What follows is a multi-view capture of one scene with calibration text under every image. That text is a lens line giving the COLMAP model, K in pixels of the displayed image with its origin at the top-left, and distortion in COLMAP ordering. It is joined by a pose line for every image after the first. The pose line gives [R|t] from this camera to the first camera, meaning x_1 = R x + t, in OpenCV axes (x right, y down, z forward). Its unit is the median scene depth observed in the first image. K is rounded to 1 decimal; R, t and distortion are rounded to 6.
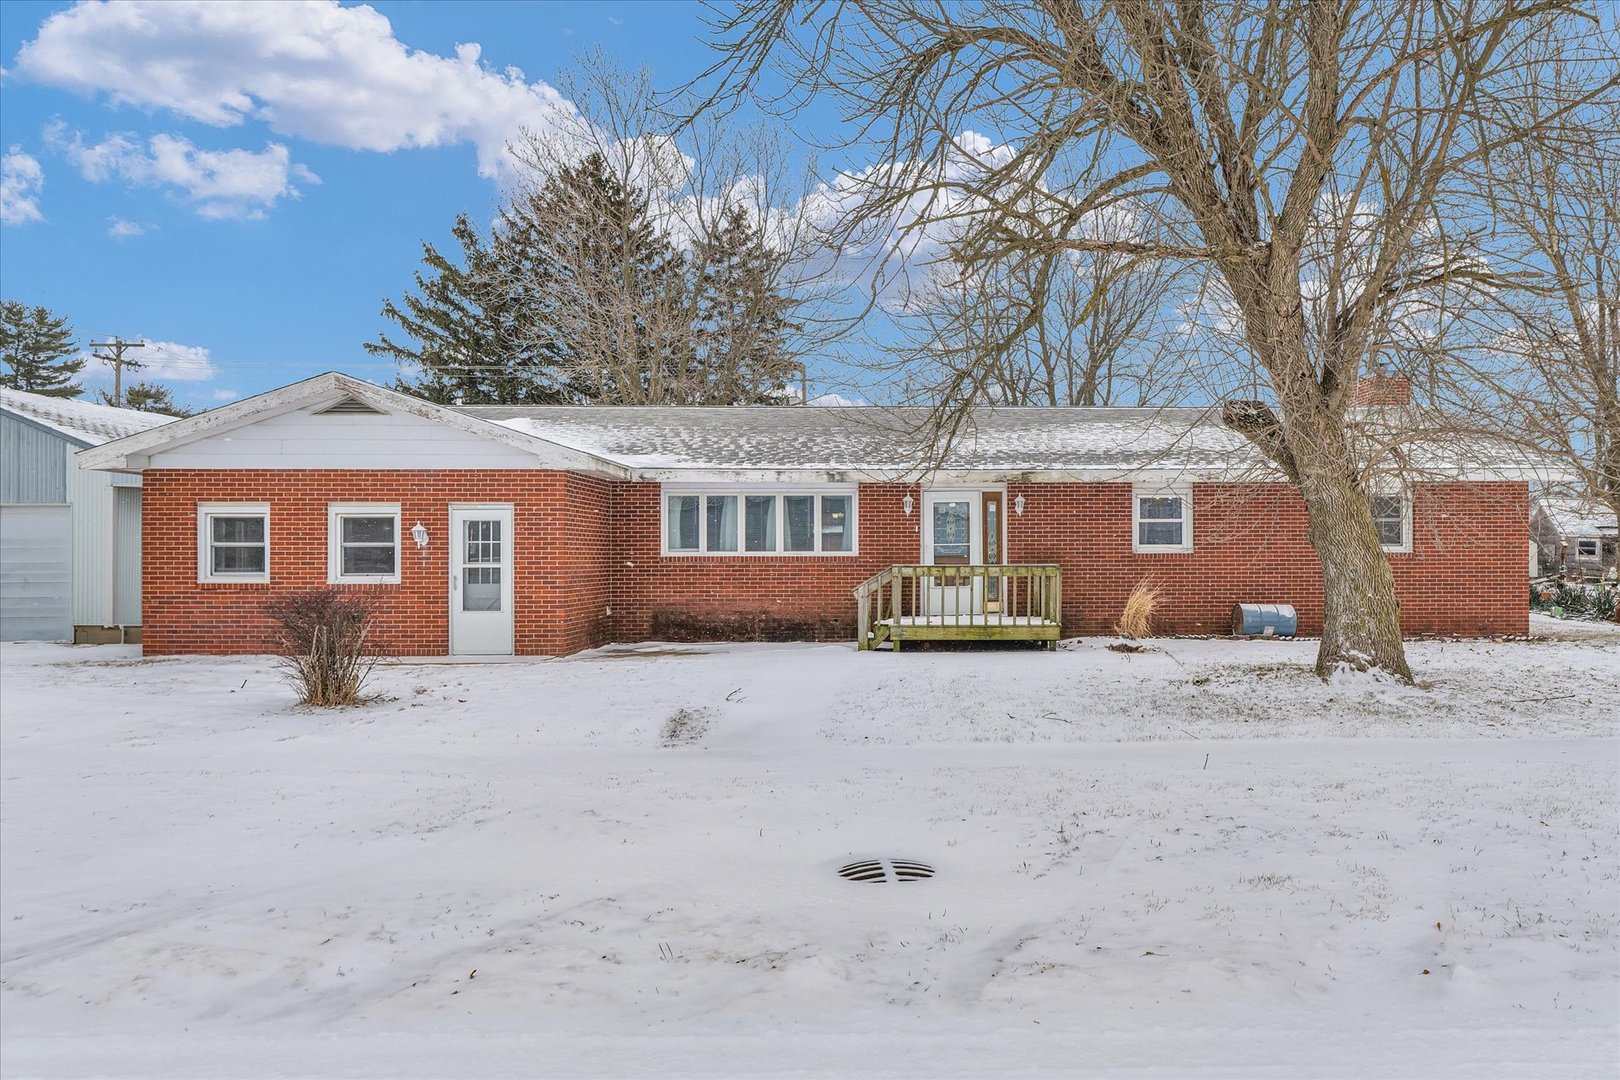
lens RADIAL K [[1170.3, 0, 964.4], [0, 1170.3, 545.3], [0, 0, 1]] dist [-0.001212, 0.005425]
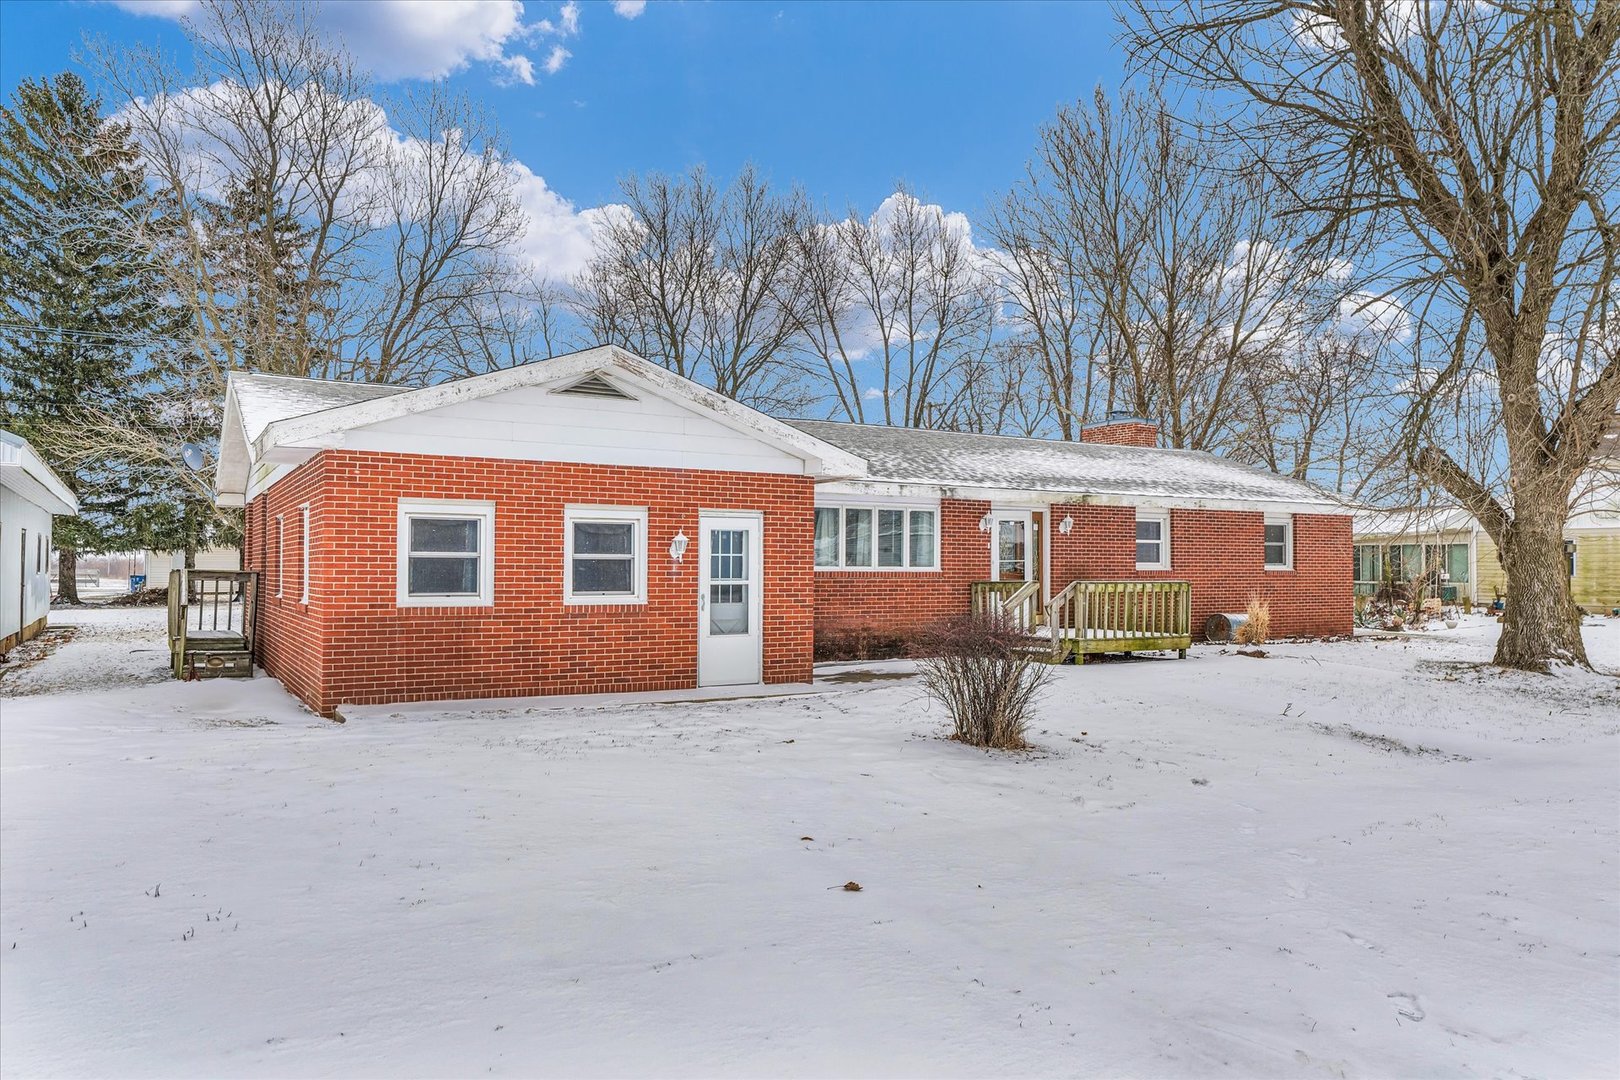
lens RADIAL K [[1101.8, 0, 834.8], [0, 1101.8, 540.1], [0, 0, 1]] dist [-0.001011, 0.000518]
pose [[0.878577, 0.018060, 0.477260, -0.734120], [-0.010724, 0.999779, -0.018092, 0.000088], [-0.477481, 0.010777, 0.878576, 0.243547]]
